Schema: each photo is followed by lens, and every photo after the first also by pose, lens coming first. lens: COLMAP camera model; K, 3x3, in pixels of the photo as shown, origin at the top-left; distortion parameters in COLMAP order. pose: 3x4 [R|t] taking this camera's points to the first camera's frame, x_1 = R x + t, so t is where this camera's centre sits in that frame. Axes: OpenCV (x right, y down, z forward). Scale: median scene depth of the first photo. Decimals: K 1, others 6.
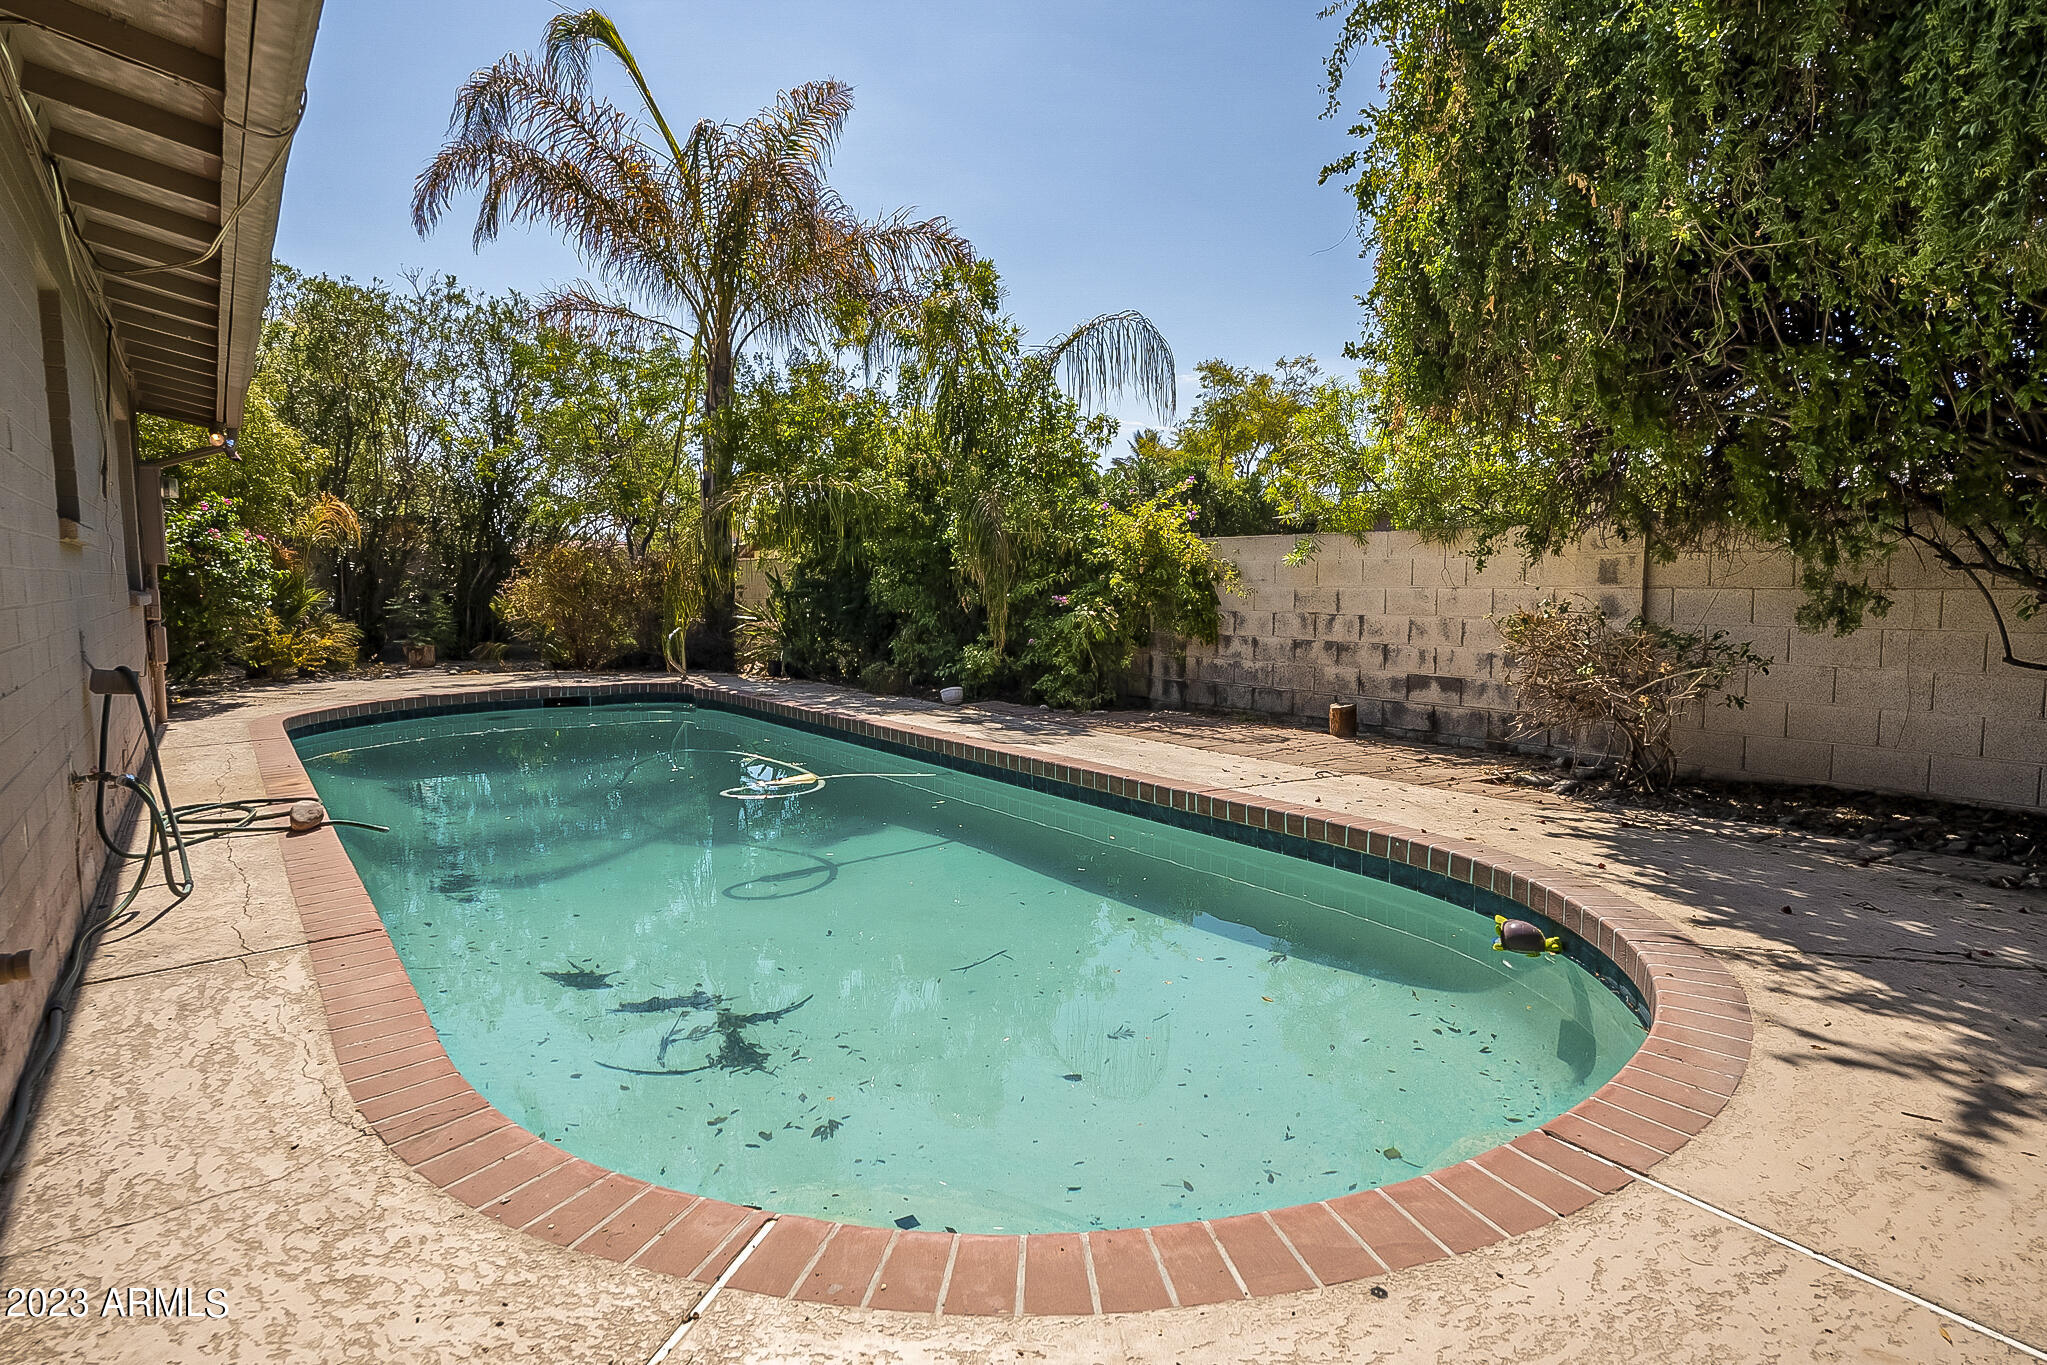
lens RADIAL K [[1110.9, 0, 1036.7], [0, 1110.9, 673.9], [0, 0, 1]] dist [0.002146, -0.000244]
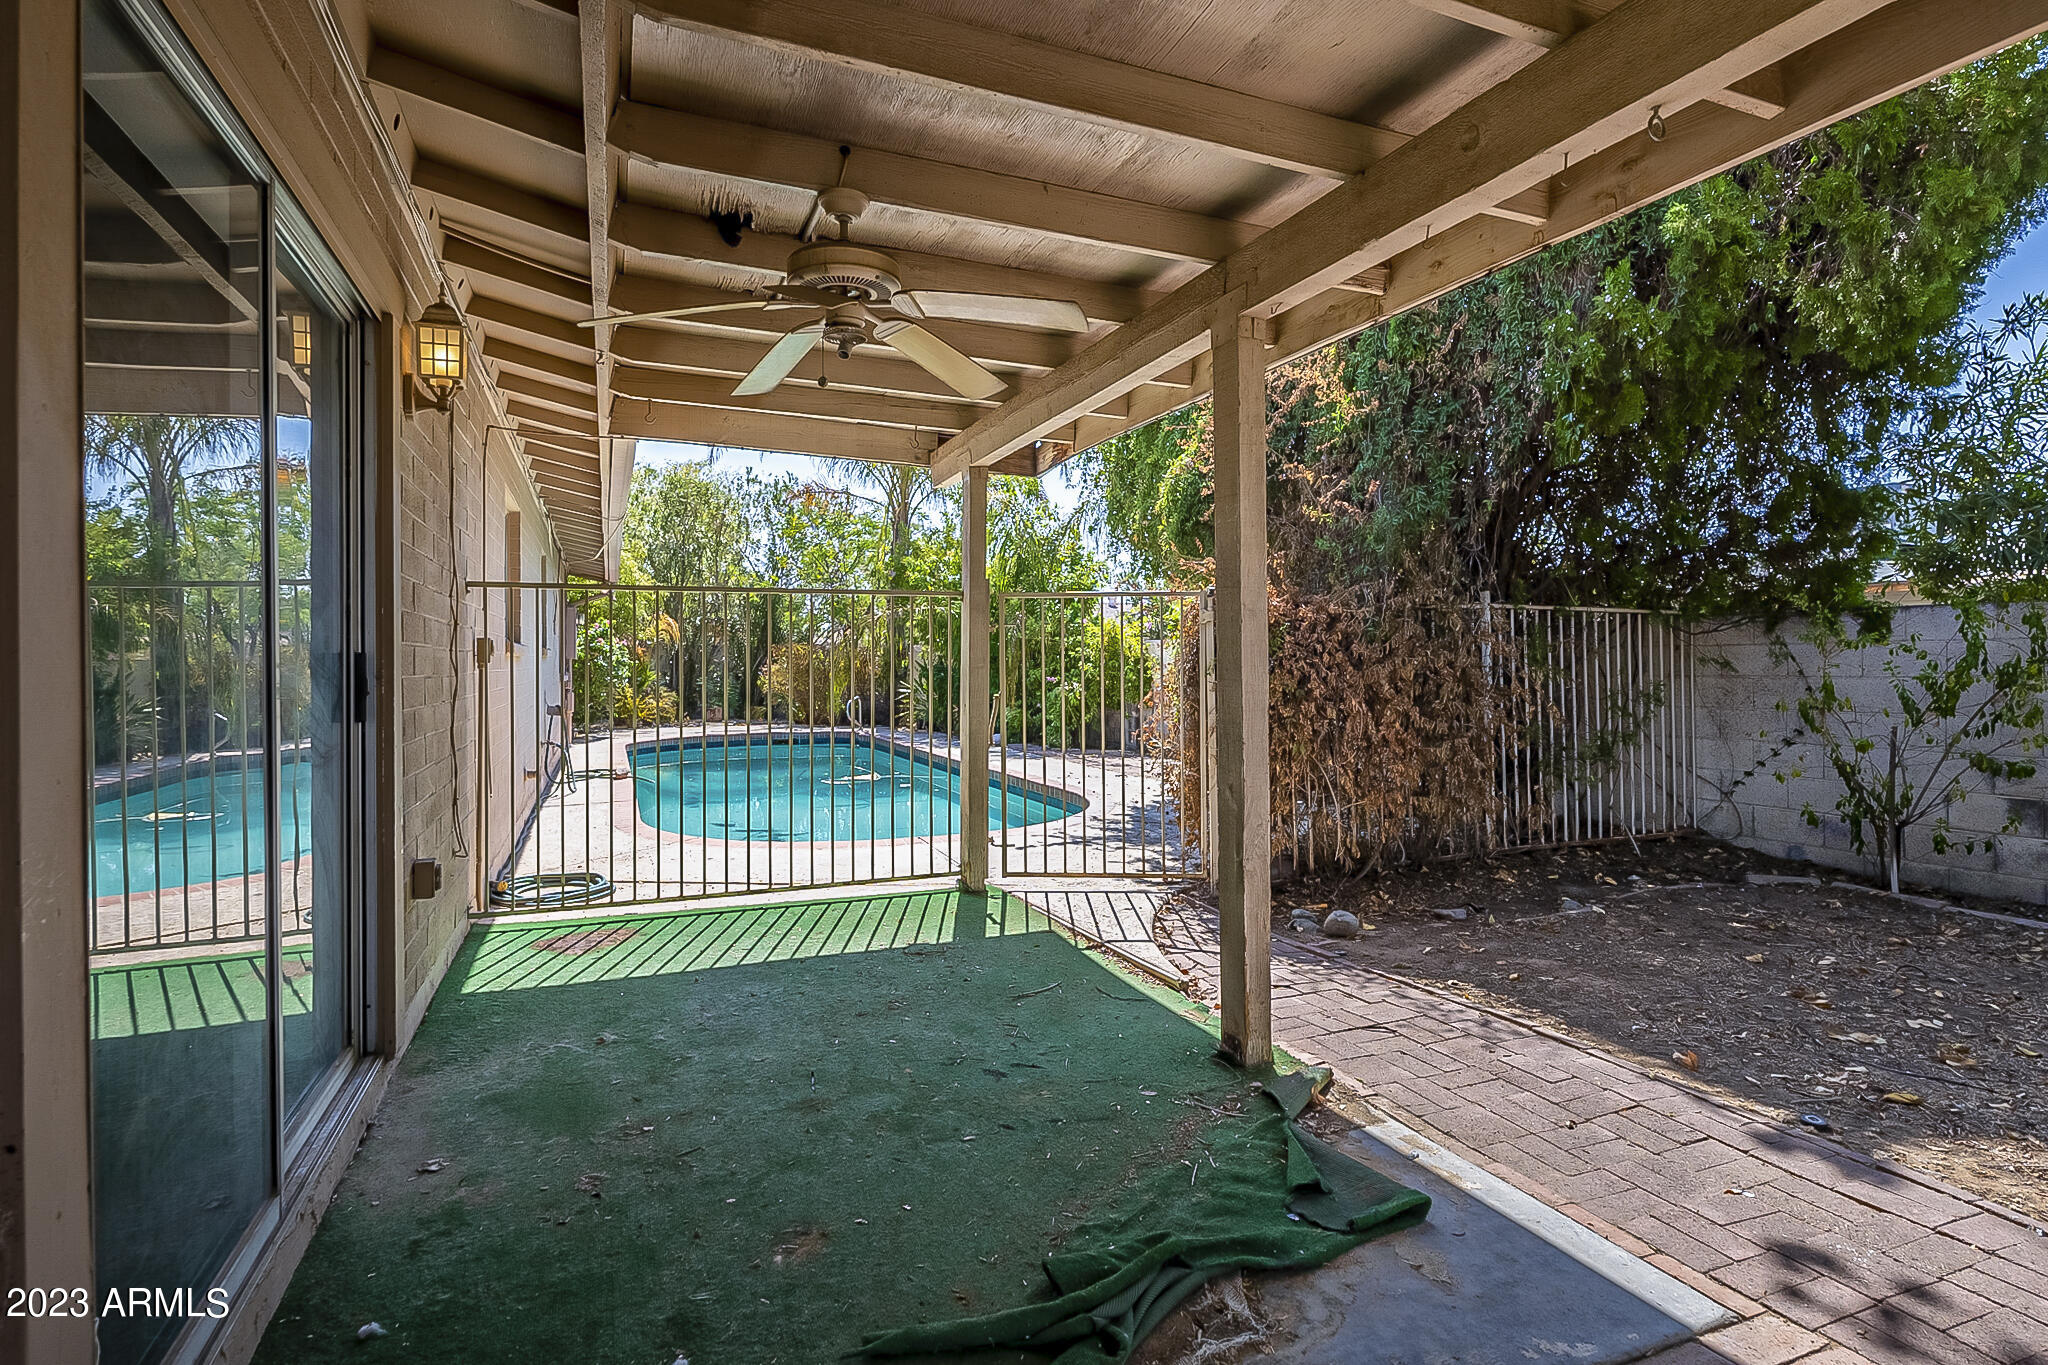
lens RADIAL K [[1009.7, 0, 1042.0], [0, 1009.7, 646.2], [0, 0, 1]] dist [-0.003672, -0.000802]
pose [[0.973646, -0.003386, -0.228038, 0.238447], [-0.019131, 0.995153, -0.096457, 0.018422], [0.227259, 0.098278, 0.968863, -0.303980]]
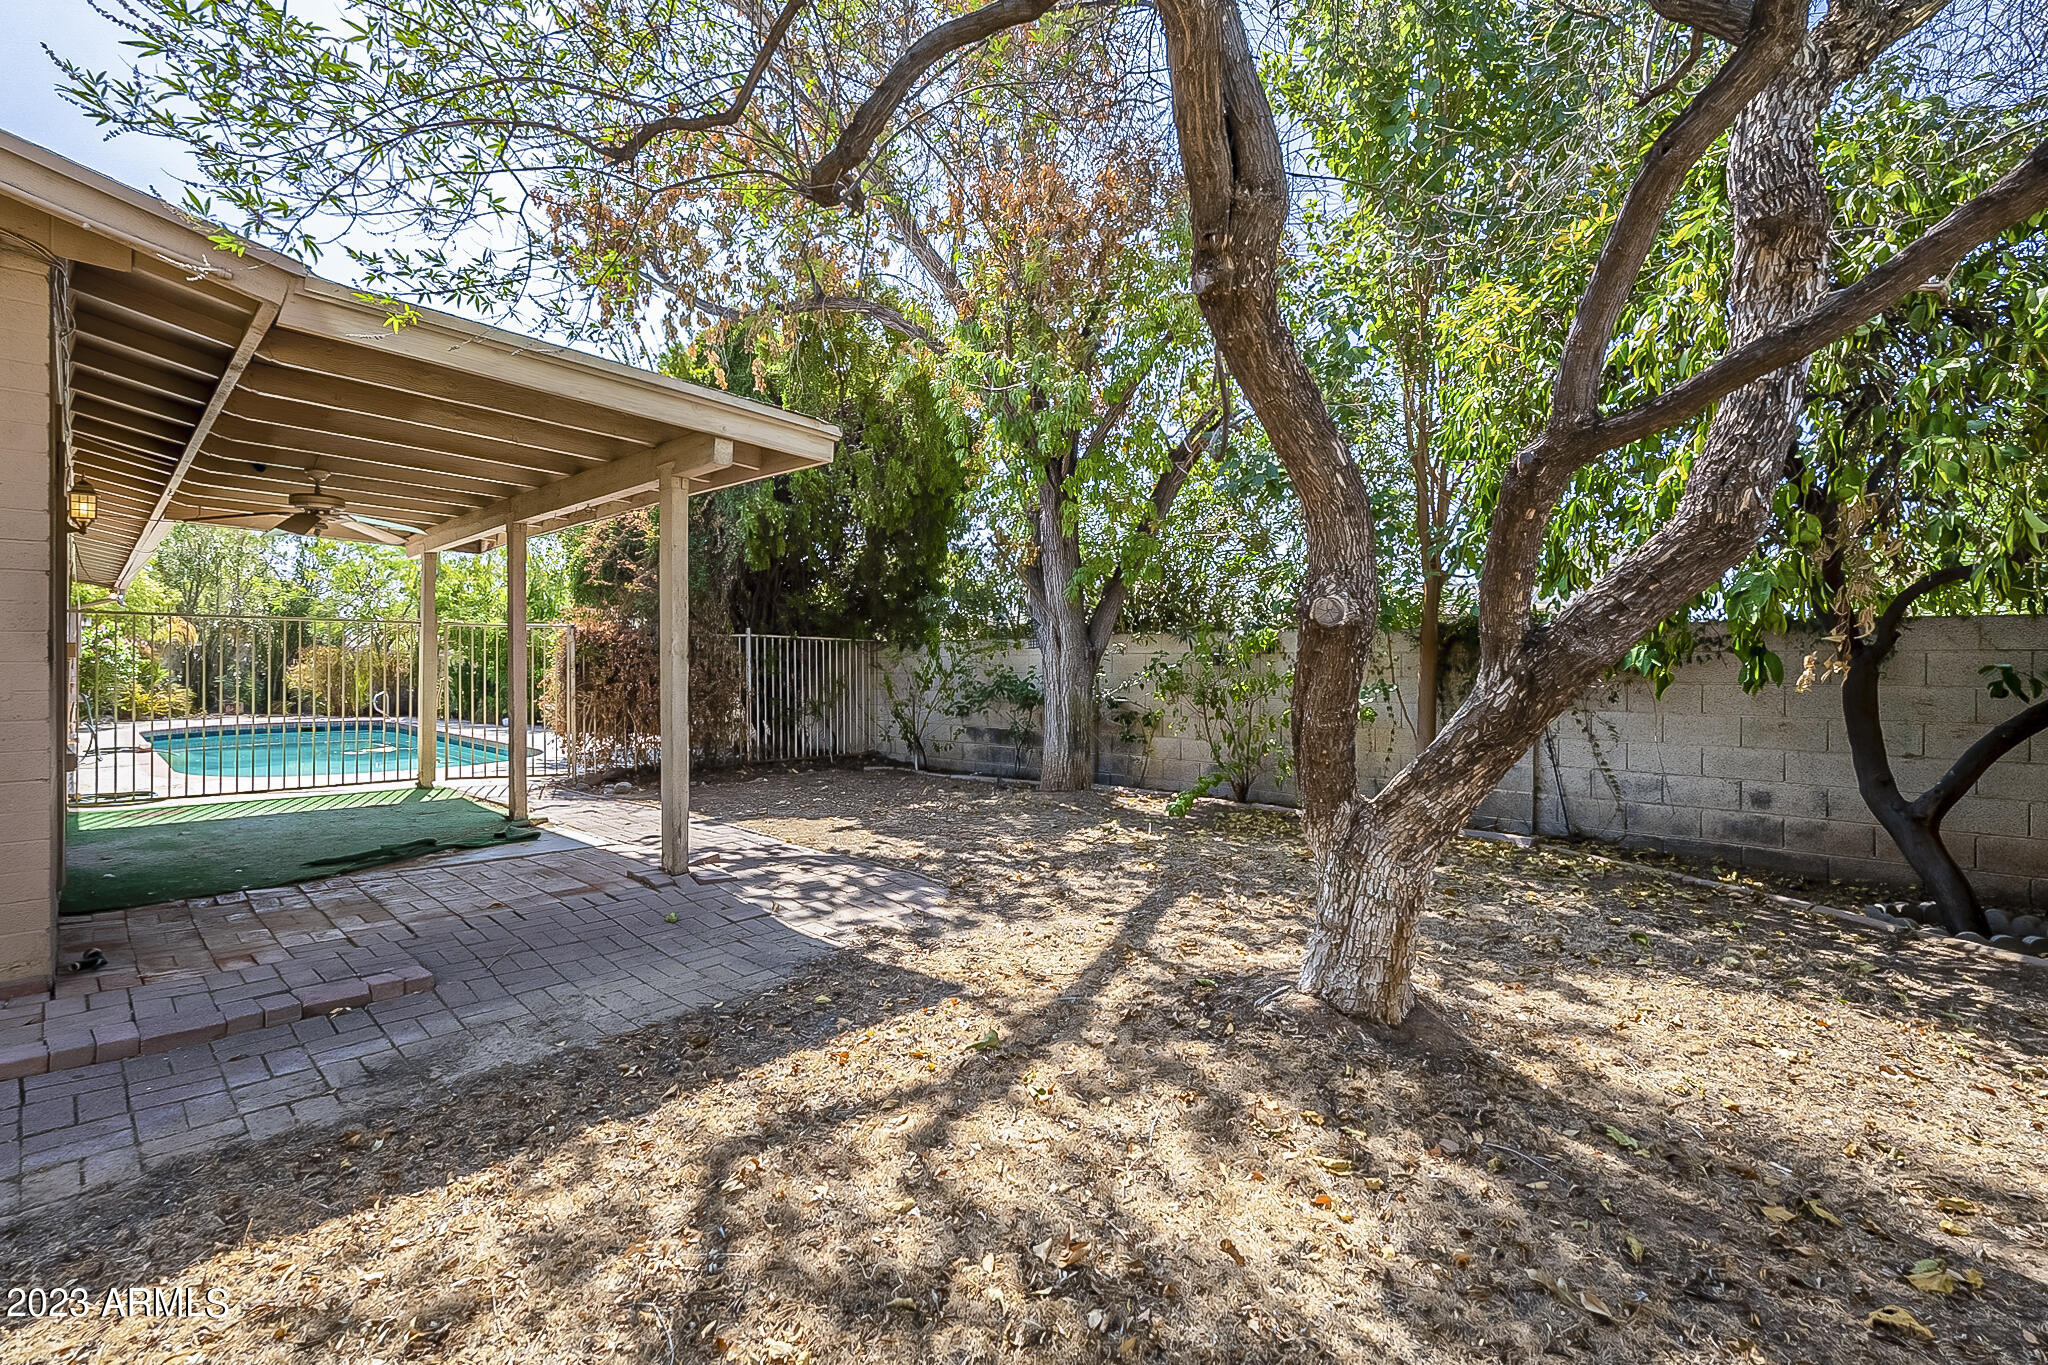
lens RADIAL K [[912.6, 0, 1033.7], [0, 912.6, 667.9], [0, 0, 1]] dist [-0.003587, -0.000185]
pose [[0.983550, 0.009113, 0.180408, 0.446331], [0.006348, 0.996366, -0.084937, 0.052034], [-0.180526, 0.084685, 0.979918, -0.664769]]
